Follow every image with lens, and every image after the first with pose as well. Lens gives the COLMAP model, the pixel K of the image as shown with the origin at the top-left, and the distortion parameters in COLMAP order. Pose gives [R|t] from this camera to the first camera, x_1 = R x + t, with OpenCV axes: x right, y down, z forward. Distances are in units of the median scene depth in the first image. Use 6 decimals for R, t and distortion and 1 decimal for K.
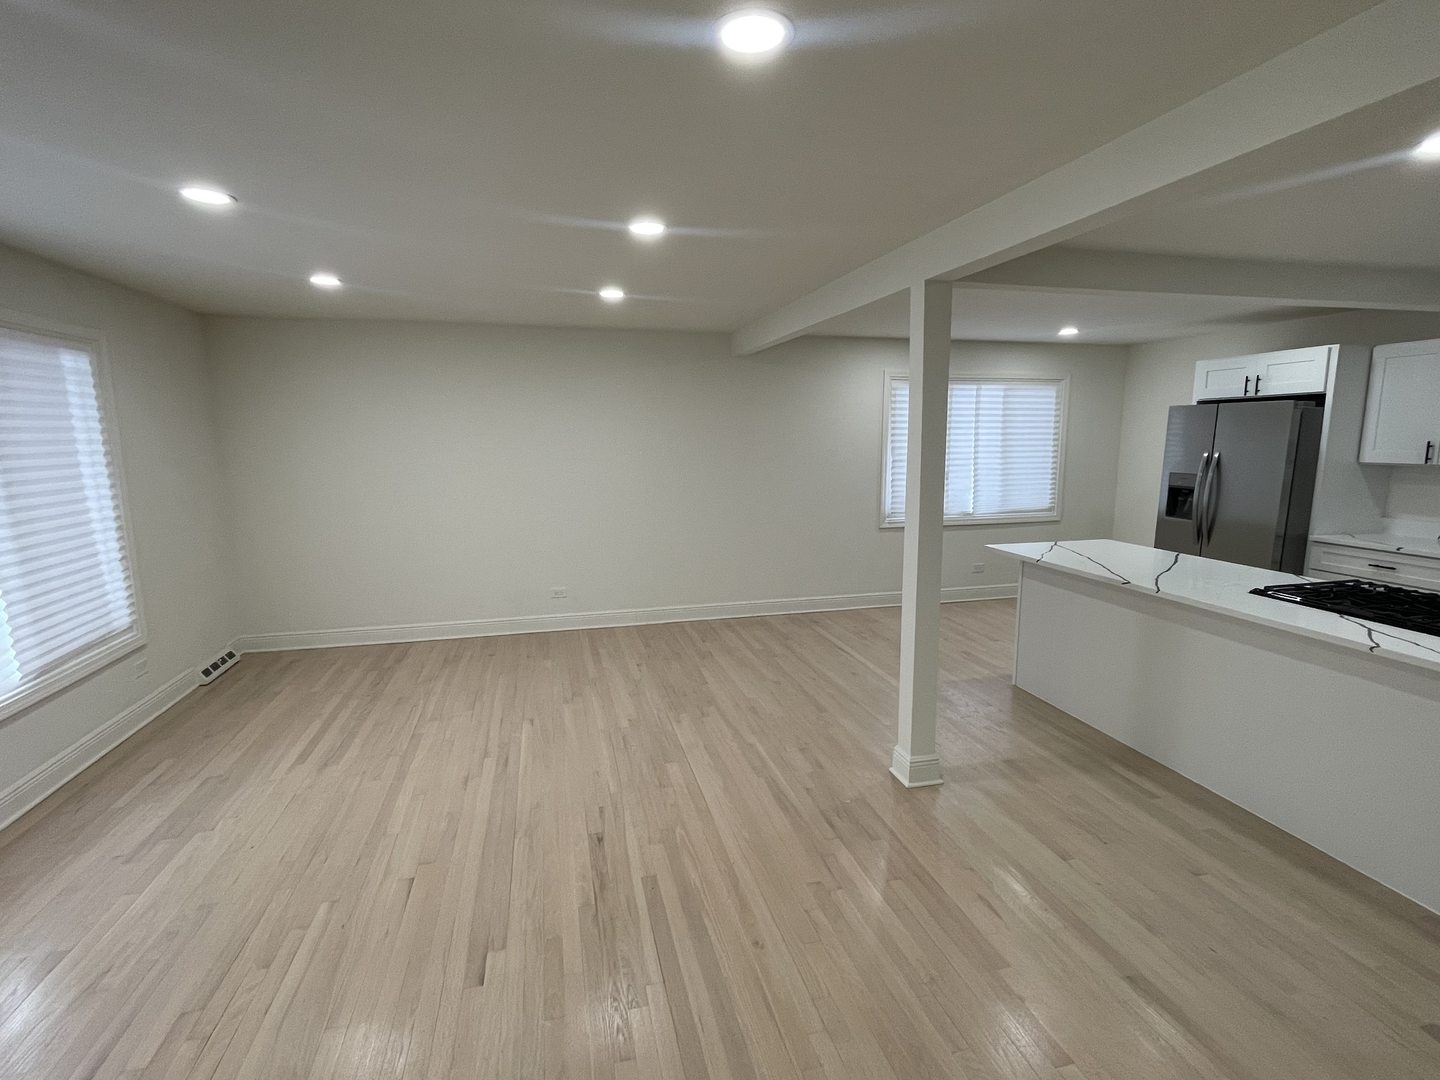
lens RADIAL K [[687.2, 0, 716.4], [0, 687.2, 536.3], [0, 0, 1]] dist [-0.008687, 0.003281]
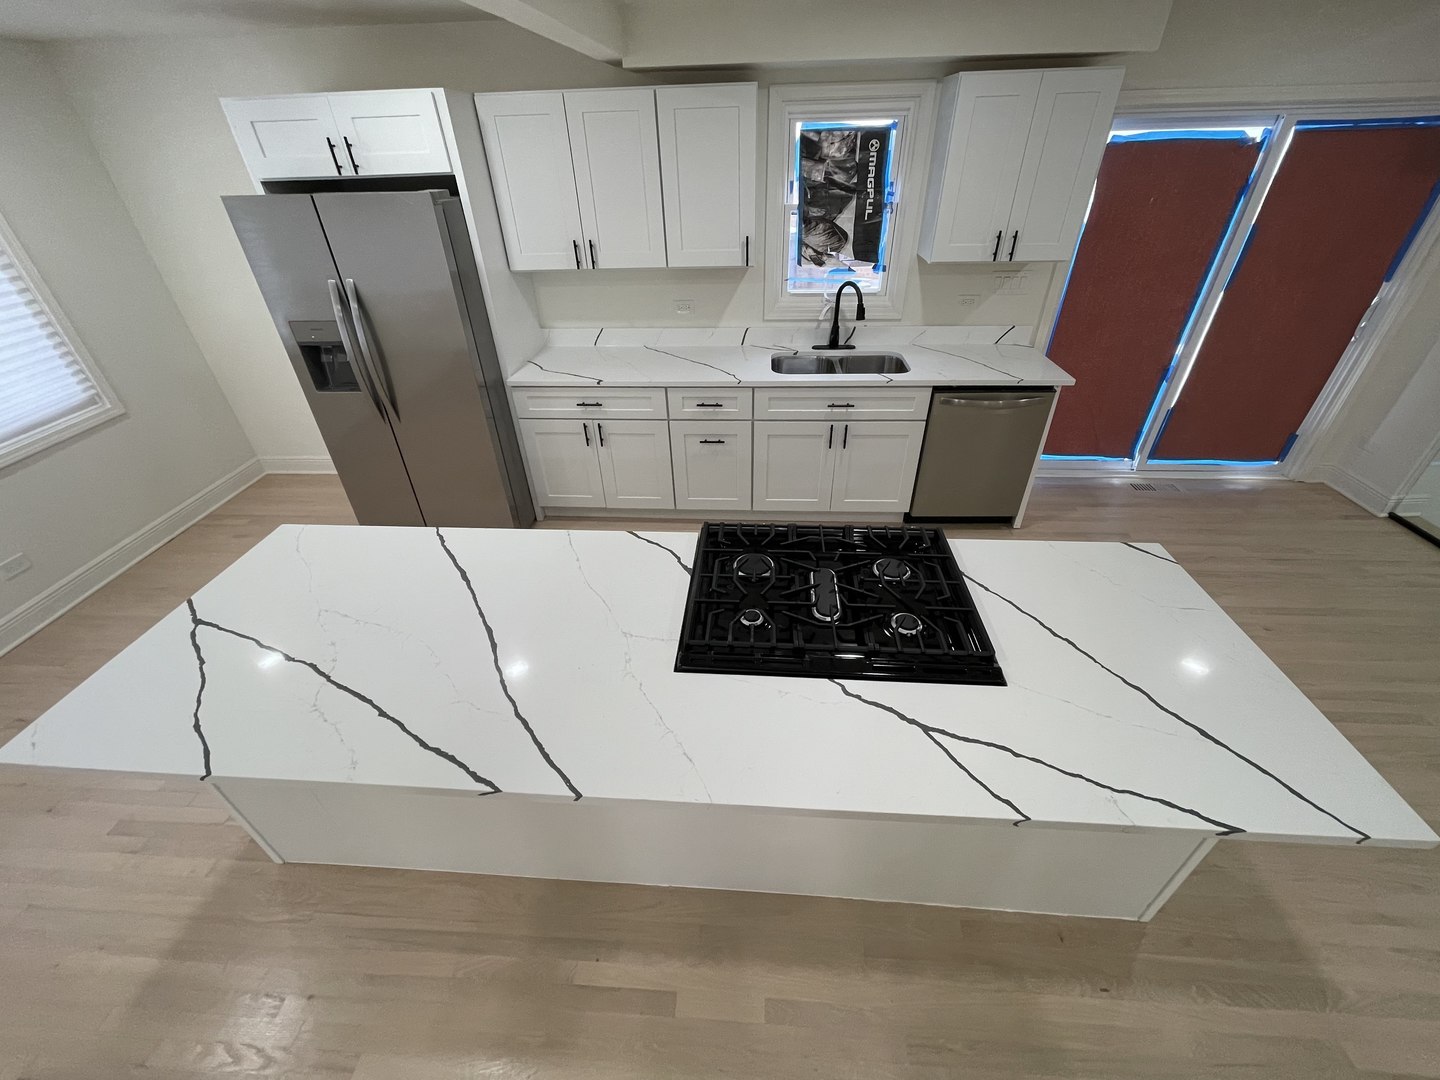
lens RADIAL K [[583.1, 0, 721.4], [0, 583.1, 535.3], [0, 0, 1]] dist [-0.004147, 0.001015]
pose [[0.304112, -0.539587, 0.785087, 0.399773], [0.162722, 0.841432, 0.515281, -0.201755], [-0.938636, -0.028952, 0.343692, 0.671650]]
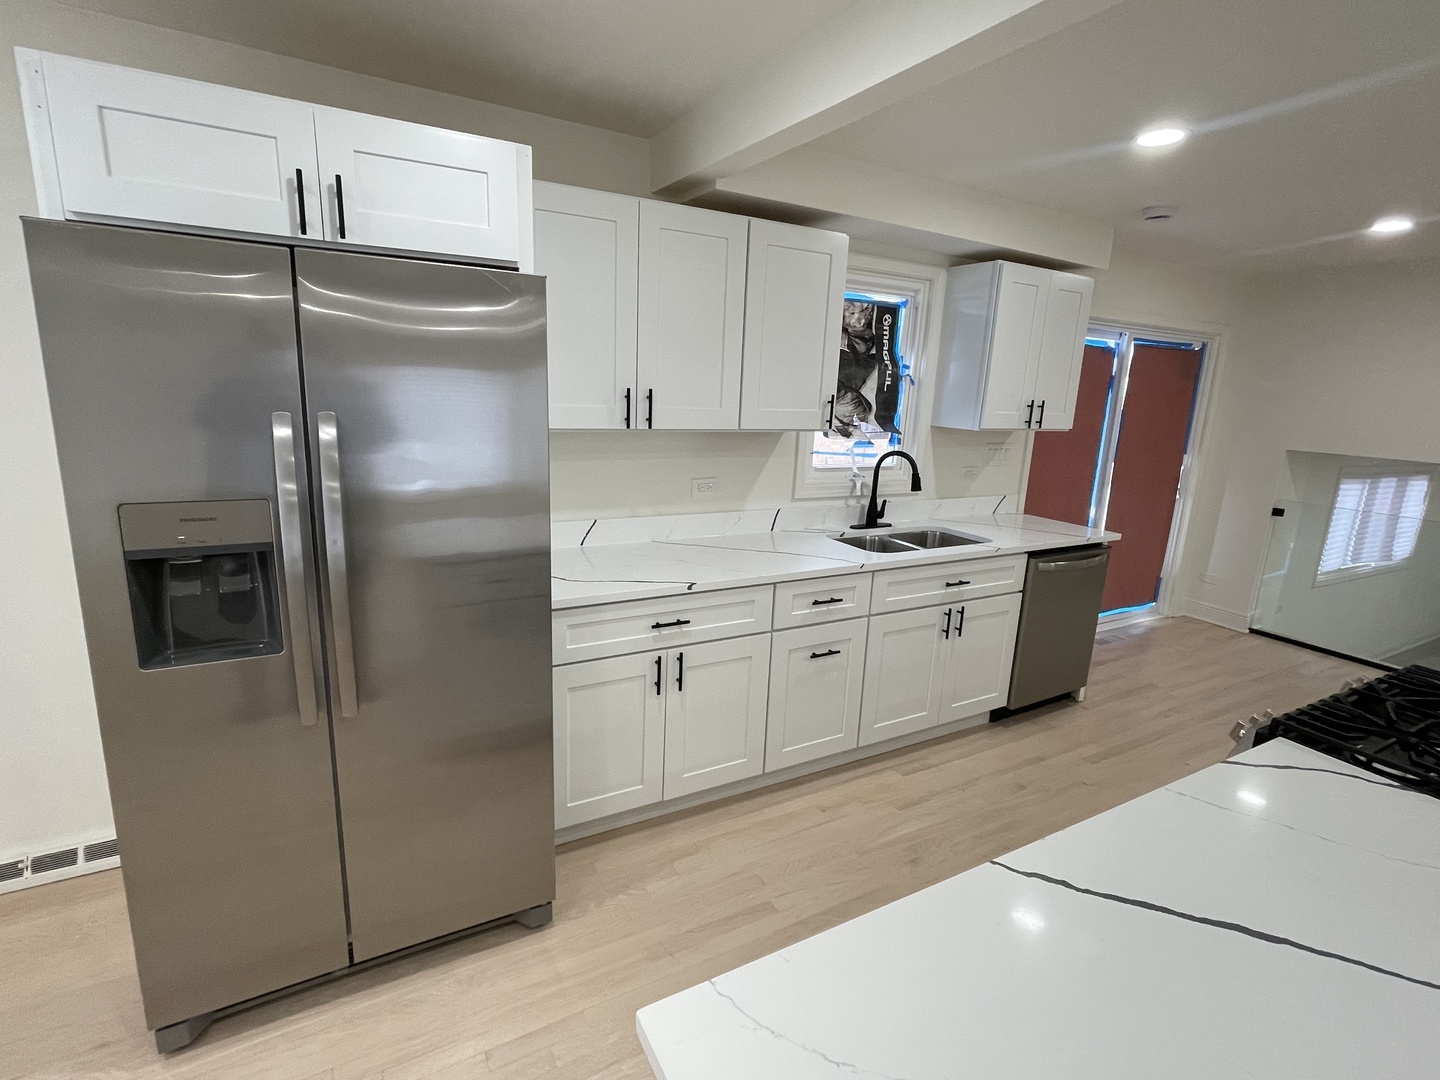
lens RADIAL K [[687.2, 0, 720.0], [0, 687.2, 538.7], [0, 0, 1]] dist [-0.008687, 0.003281]
pose [[-0.256156, -0.220874, 0.941063, 0.542263], [0.101583, 0.962003, 0.253439, -0.180278], [-0.961283, 0.160516, -0.223986, 1.251295]]
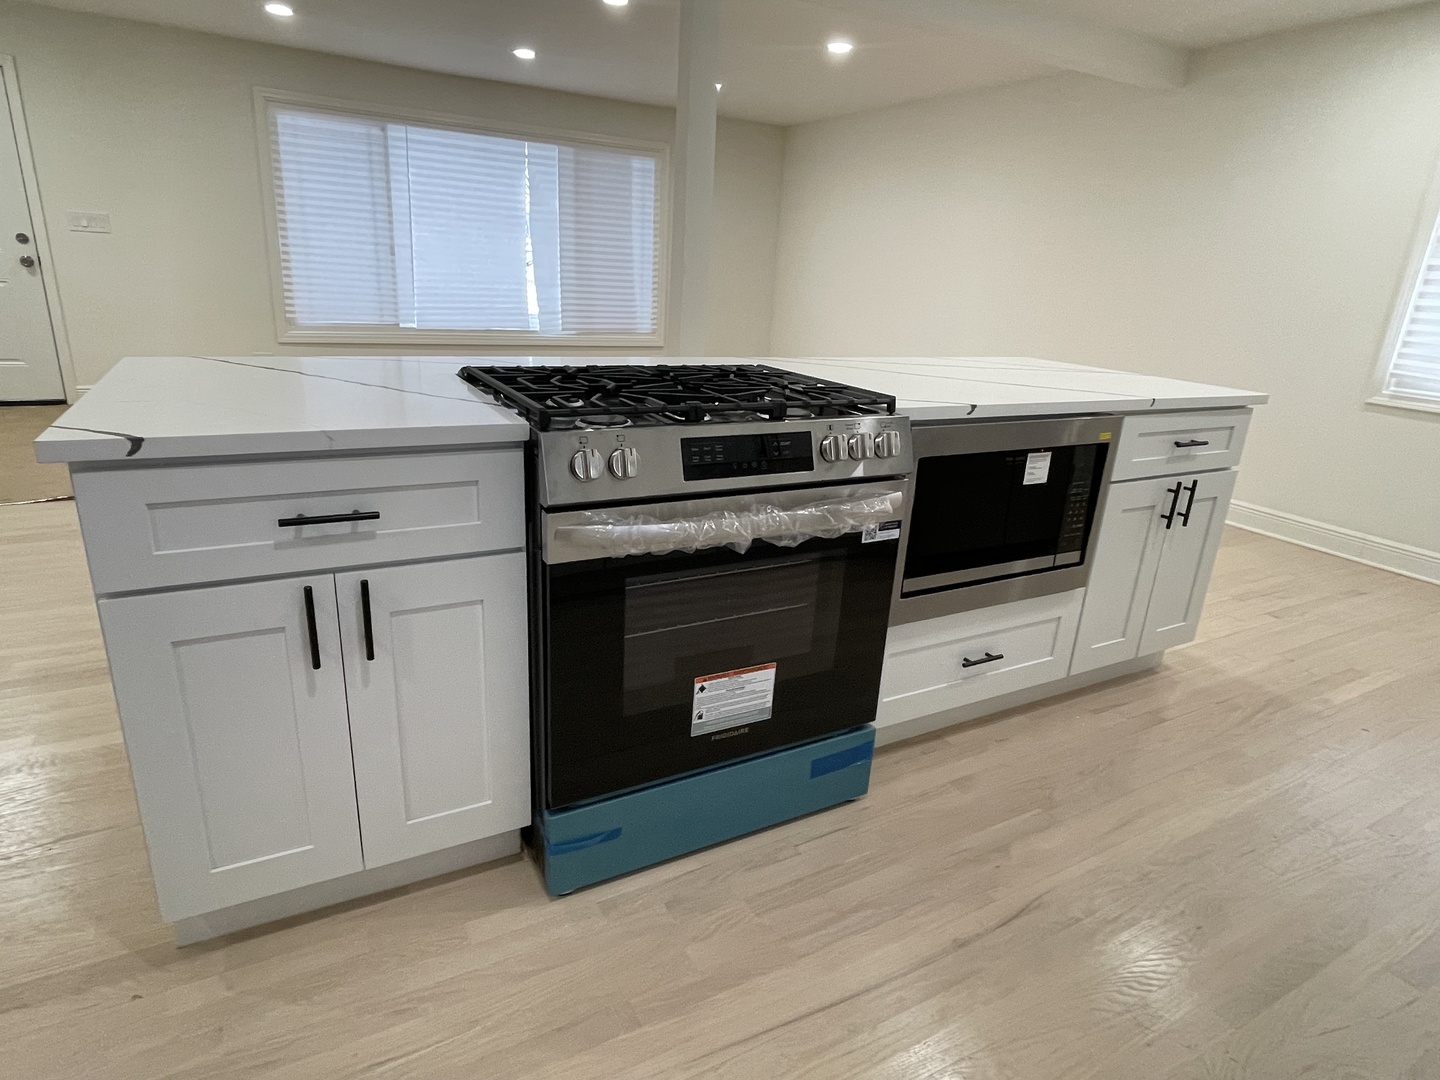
lens RADIAL K [[814.5, 0, 720.7], [0, 814.5, 534.2], [0, 0, 1]] dist [0.002937, -0.005750]
pose [[0.255707, 0.320683, -0.912018, 1.238504], [-0.200468, 0.940465, 0.274479, 0.018406], [0.945741, 0.112645, 0.304770, 0.641949]]
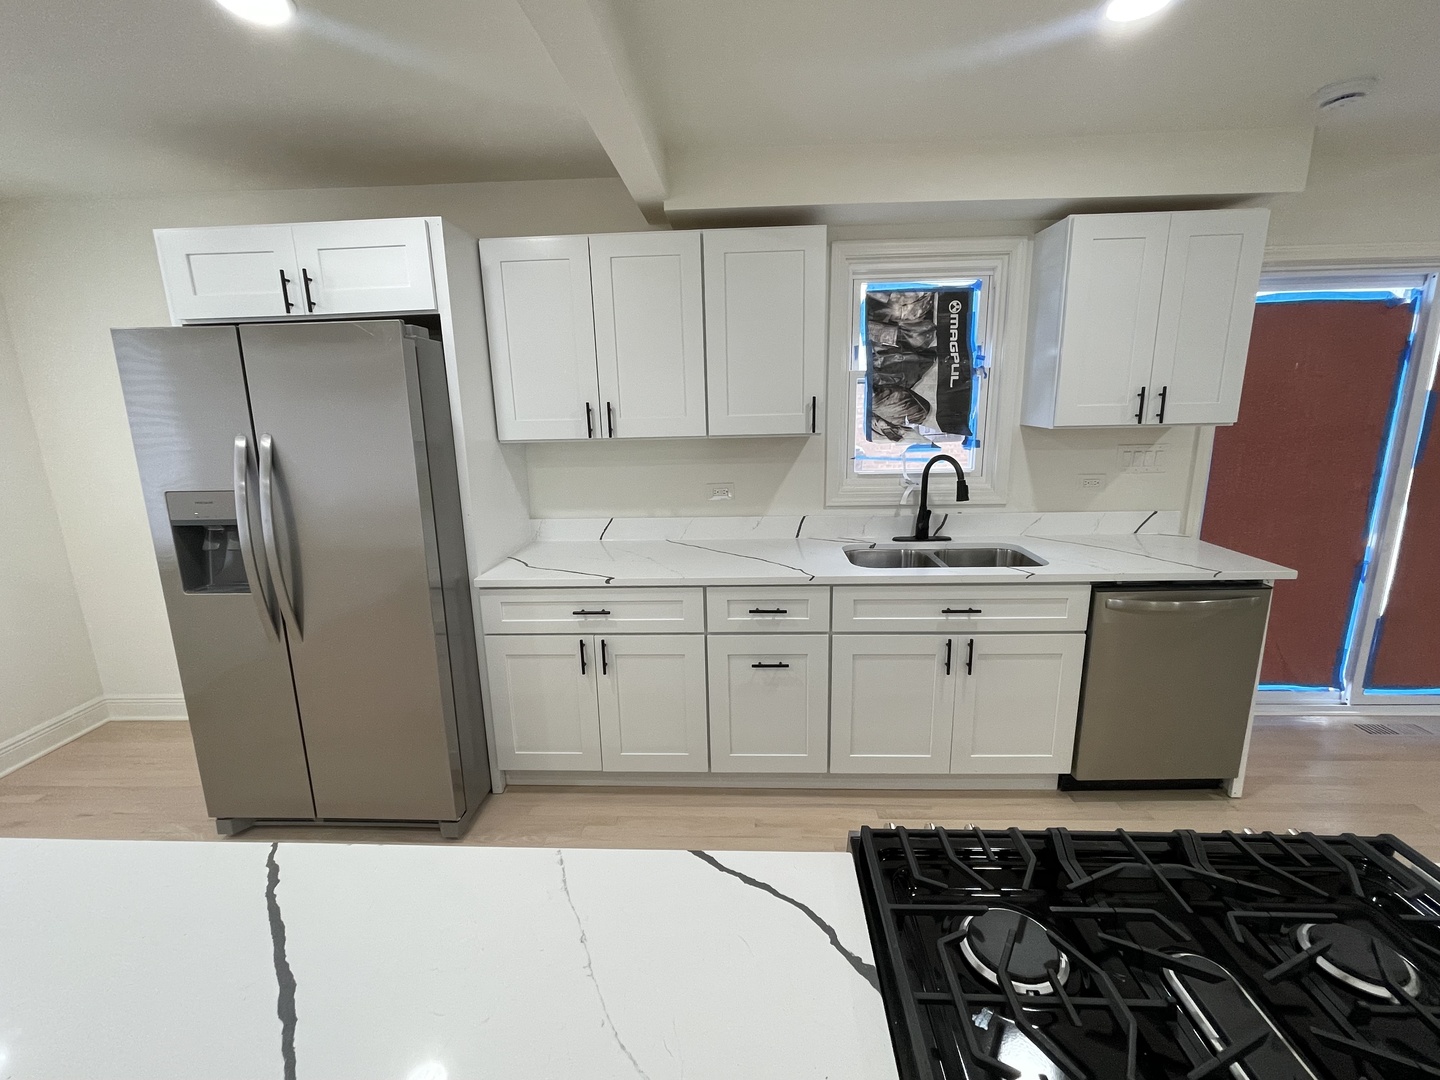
lens RADIAL K [[635.4, 0, 720.0], [0, 635.4, 537.2], [0, 0, 1]] dist [-0.002486, -0.000004]
pose [[0.286273, -0.214614, 0.933803, 0.576964], [0.162907, 0.971304, 0.173291, -0.115407], [-0.944197, 0.102514, 0.313021, 0.827058]]
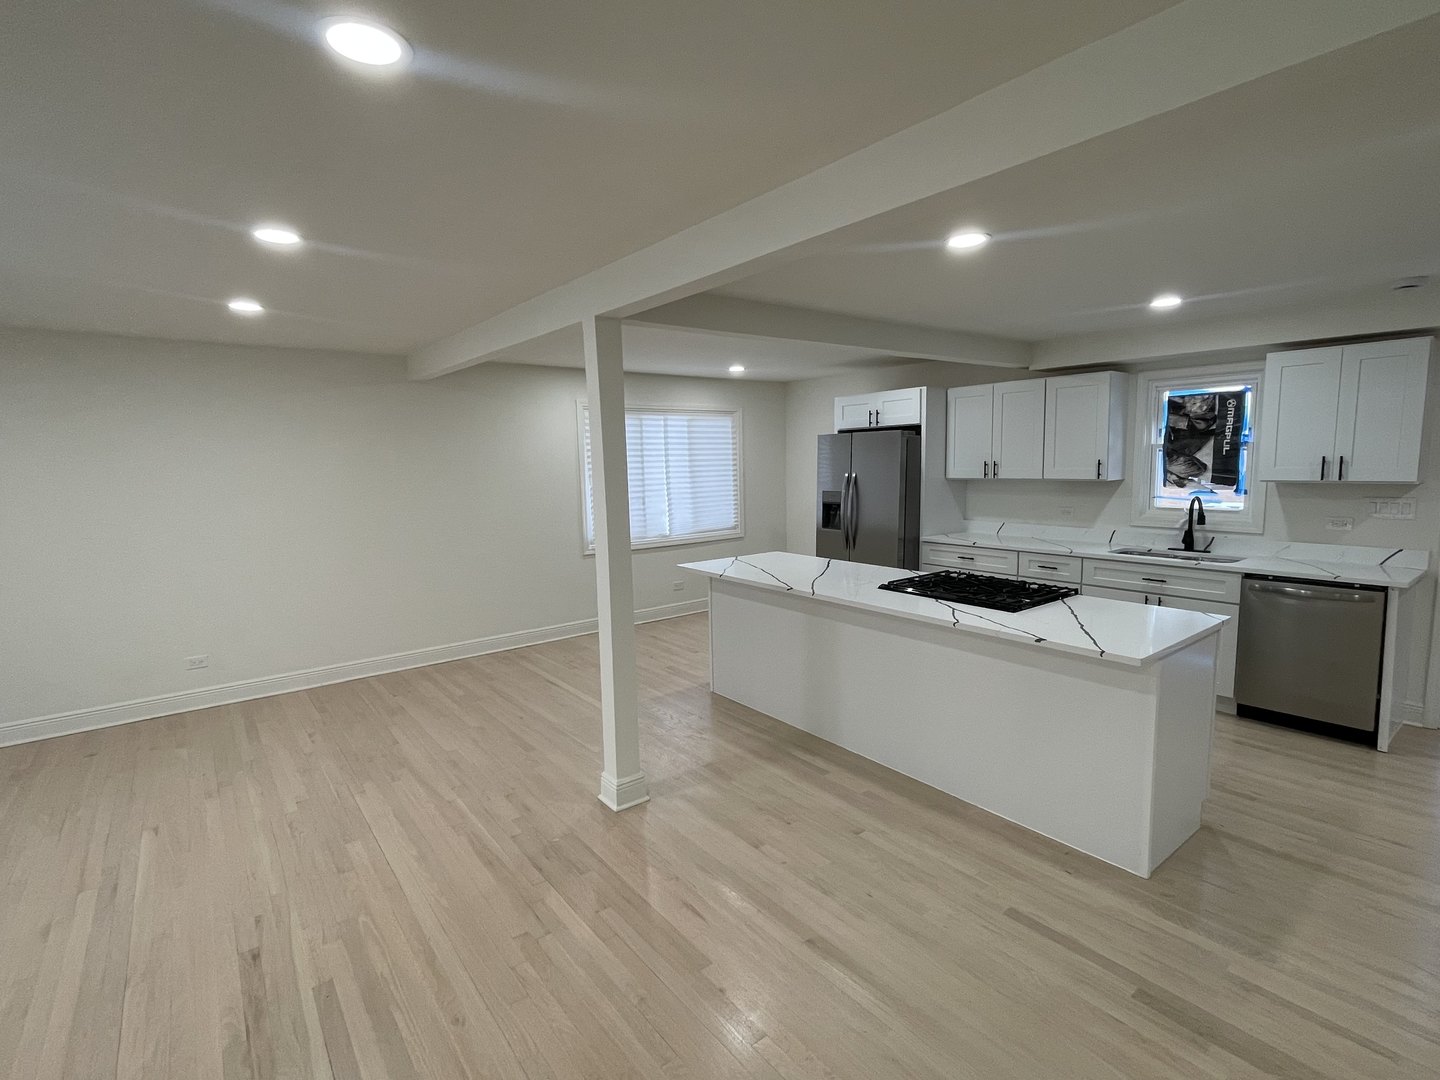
lens RADIAL K [[687.2, 0, 720.2], [0, 687.2, 535.5], [0, 0, 1]] dist [-0.008687, 0.003281]
pose [[0.913042, -0.060043, 0.403422, 0.031090], [0.076379, 0.996778, -0.024510, -0.001791], [-0.400650, 0.053192, 0.914686, -0.005701]]
